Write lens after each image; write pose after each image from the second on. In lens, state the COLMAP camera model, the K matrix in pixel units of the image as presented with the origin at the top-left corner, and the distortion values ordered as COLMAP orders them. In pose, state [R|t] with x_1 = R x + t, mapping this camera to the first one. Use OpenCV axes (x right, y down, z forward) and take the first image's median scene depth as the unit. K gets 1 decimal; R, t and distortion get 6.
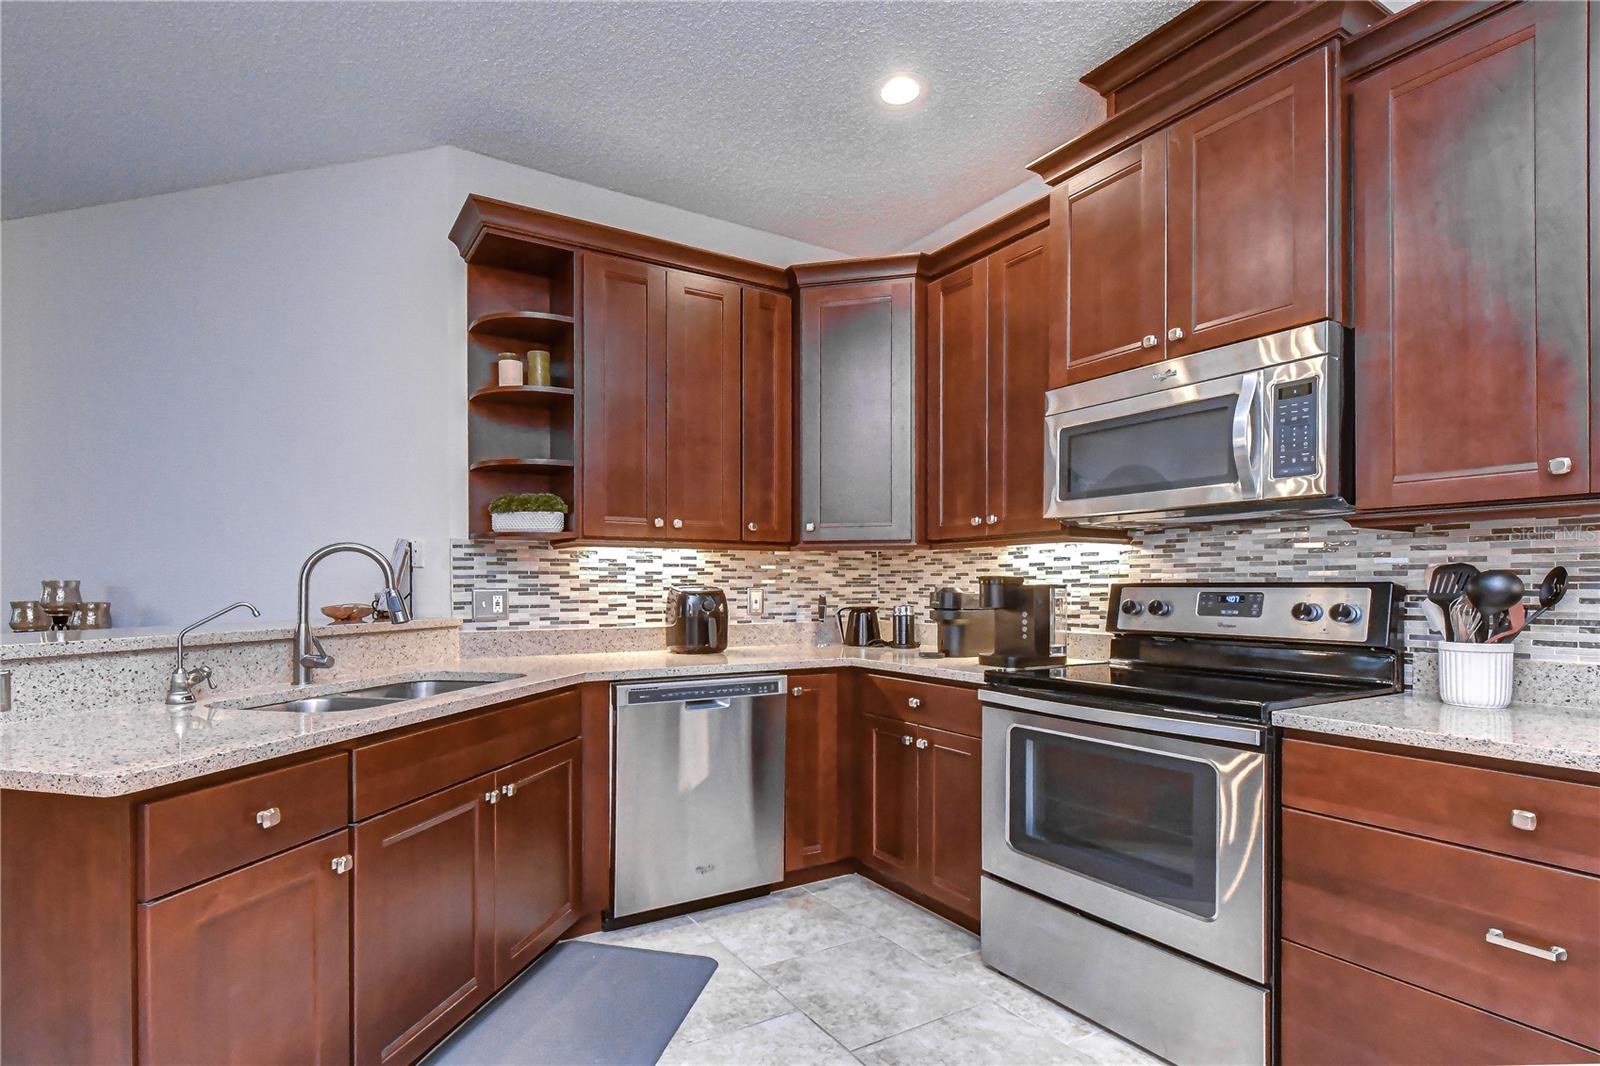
lens RADIAL K [[710.3, 0, 800.0], [0, 710.3, 583.9], [0, 0, 1]] dist [-0.001692, 0.000103]
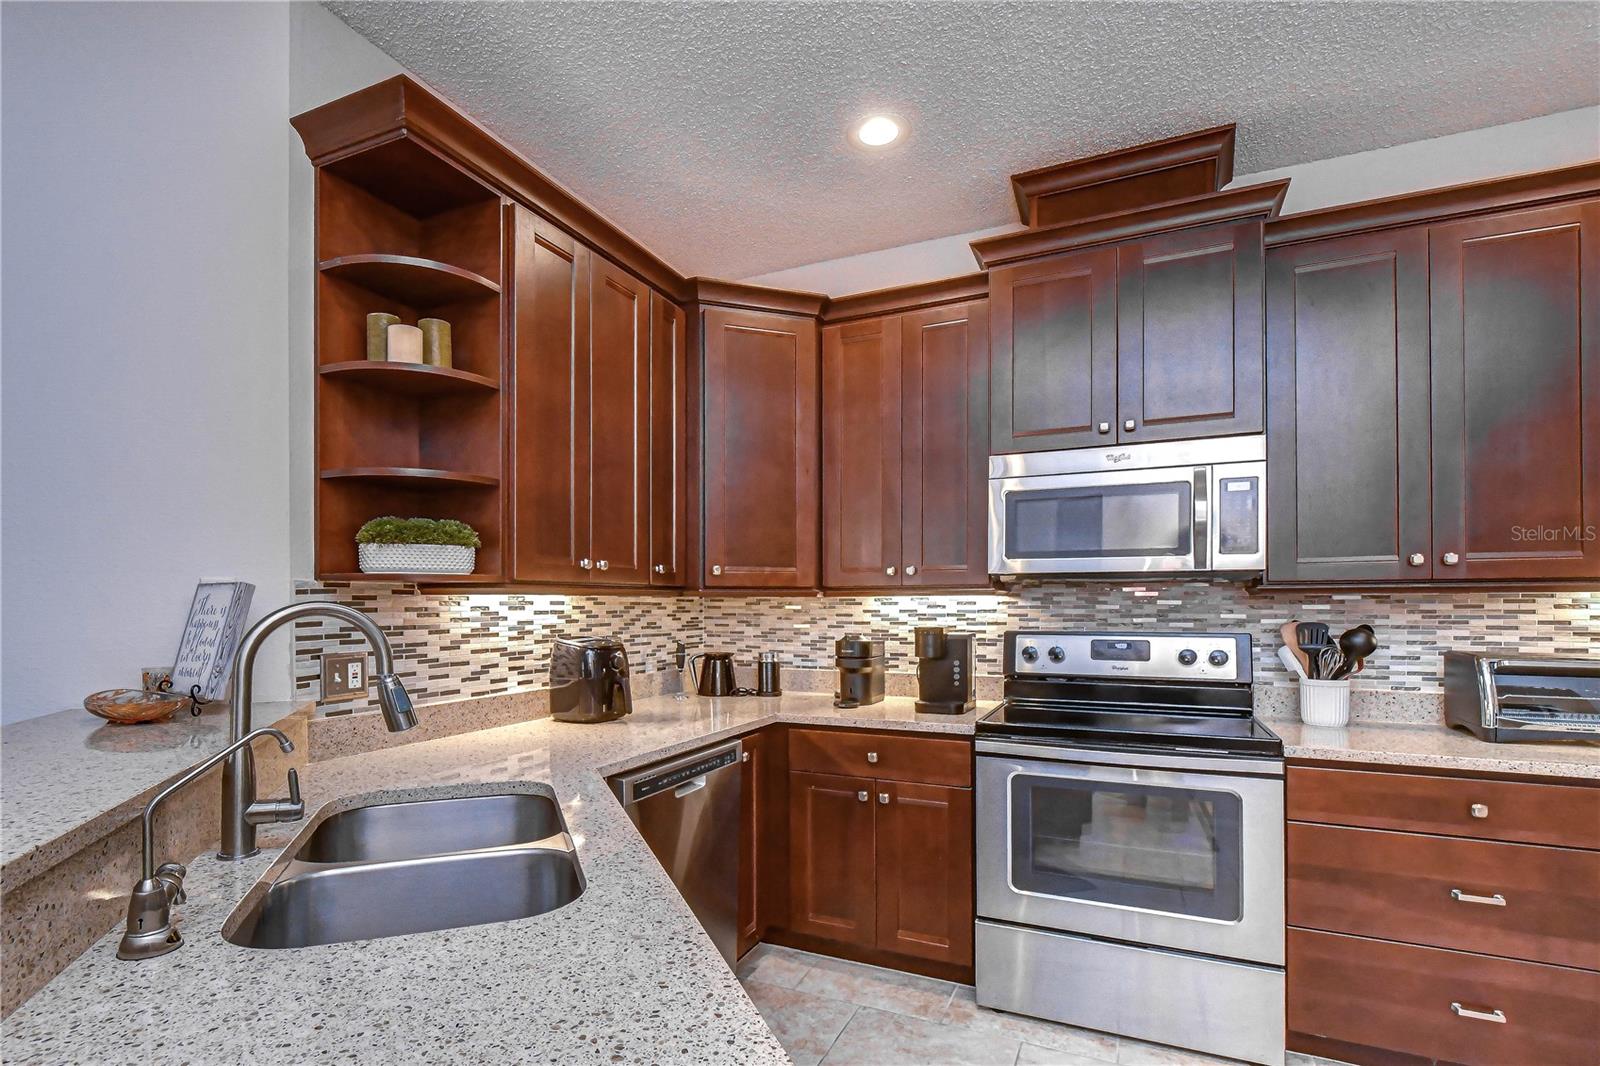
lens RADIAL K [[709.8, 0, 799.8], [0, 709.8, 607.3], [0, 0, 1]] dist [0.000675, -0.000387]
pose [[0.867627, 0.000992, 0.497214, -0.389681], [0.001634, 0.999987, -0.004847, -0.033099], [-0.497212, 0.005018, 0.867615, 0.188293]]
